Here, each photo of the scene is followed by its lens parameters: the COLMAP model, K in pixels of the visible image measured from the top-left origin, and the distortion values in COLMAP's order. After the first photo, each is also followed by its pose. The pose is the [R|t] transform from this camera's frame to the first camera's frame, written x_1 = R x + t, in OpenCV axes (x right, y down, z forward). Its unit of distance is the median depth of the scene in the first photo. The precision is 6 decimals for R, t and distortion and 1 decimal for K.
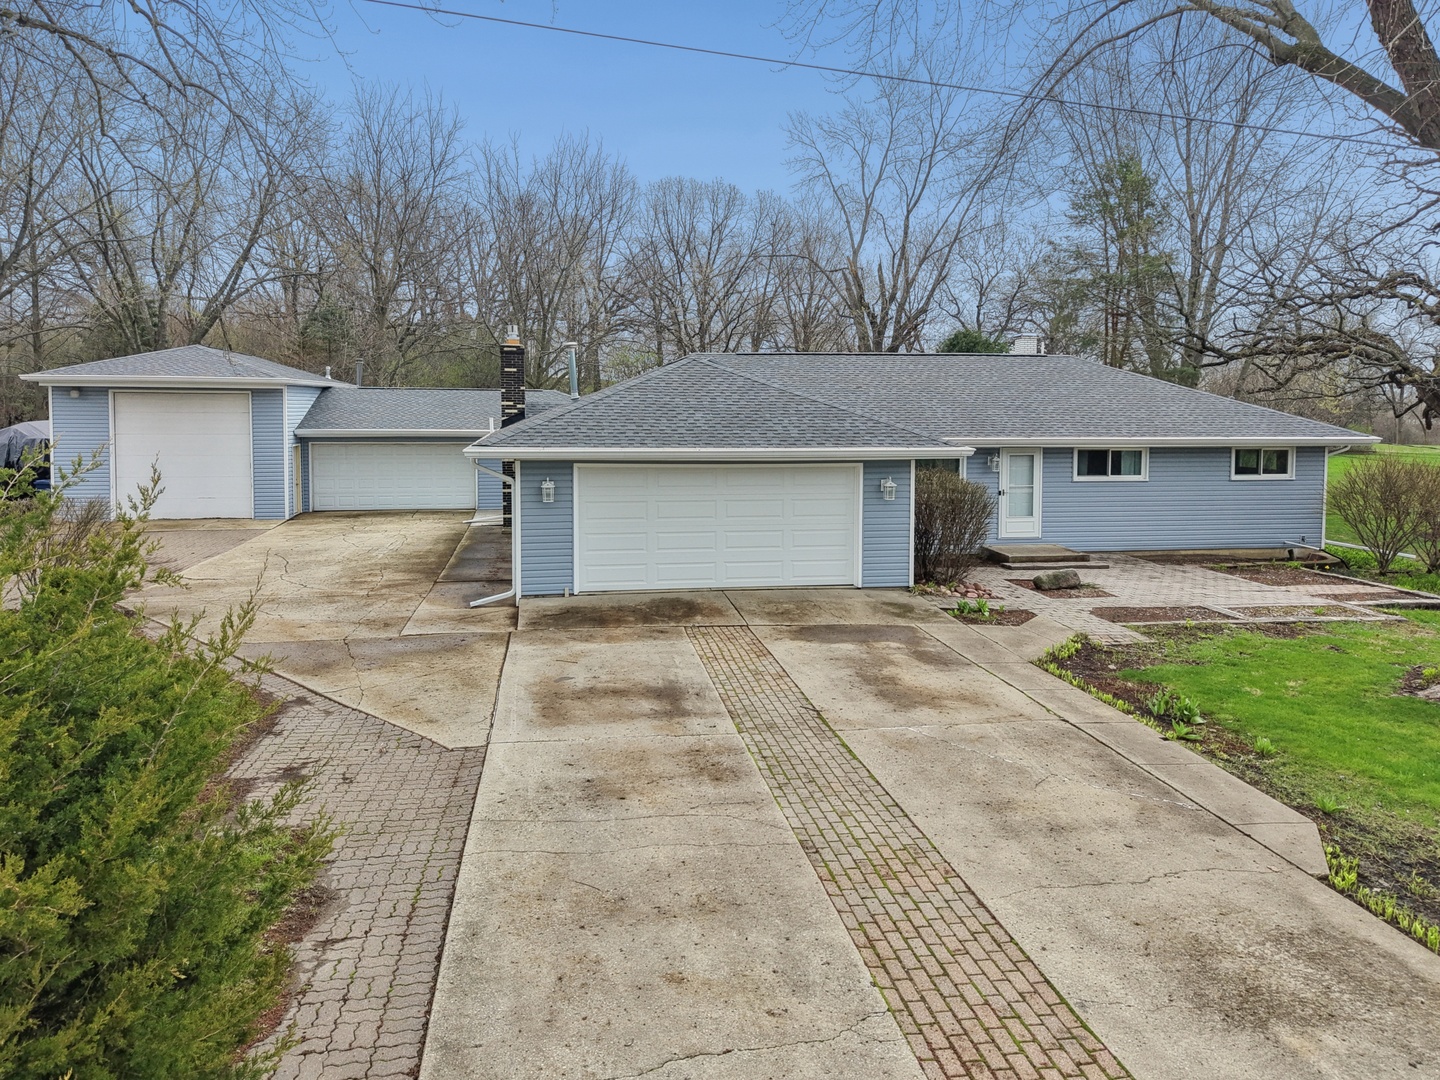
lens RADIAL K [[952.8, 0, 720.0], [0, 952.8, 542.3], [0, 0, 1]] dist [-0.006514, -0.011636]
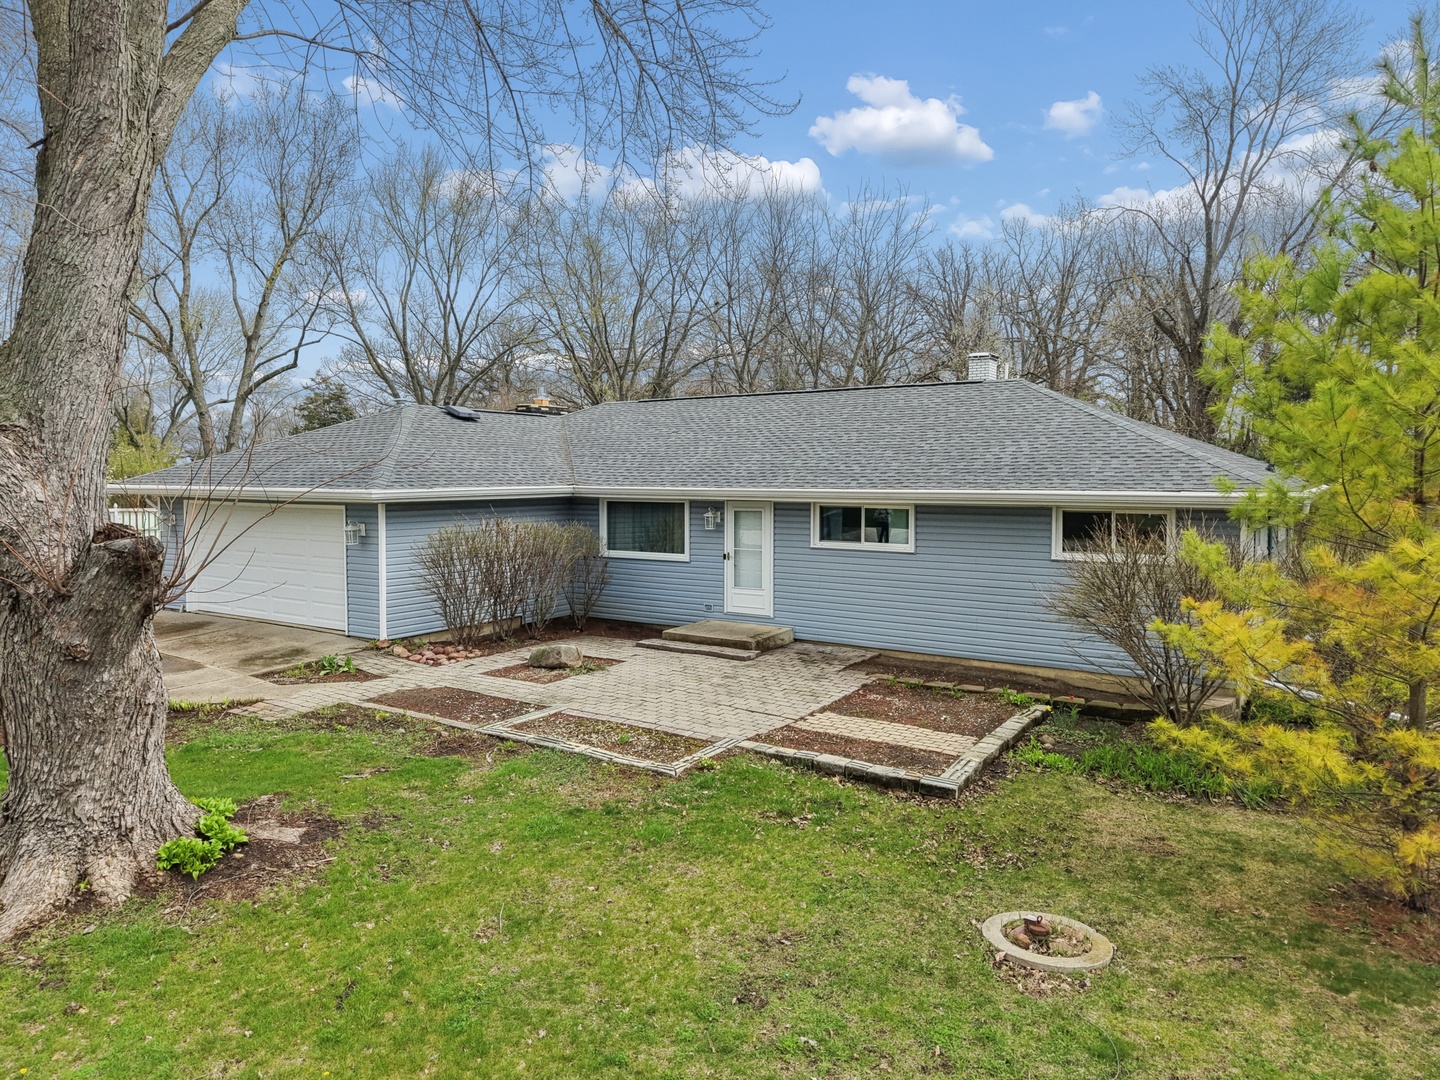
lens RADIAL K [[952.8, 0, 721.0], [0, 952.8, 537.4], [0, 0, 1]] dist [-0.006514, -0.011636]
pose [[0.750947, 0.042798, -0.658974, 0.820712], [-0.092512, 0.994875, -0.040810, -0.034796], [0.653850, 0.091609, 0.751058, 0.387475]]
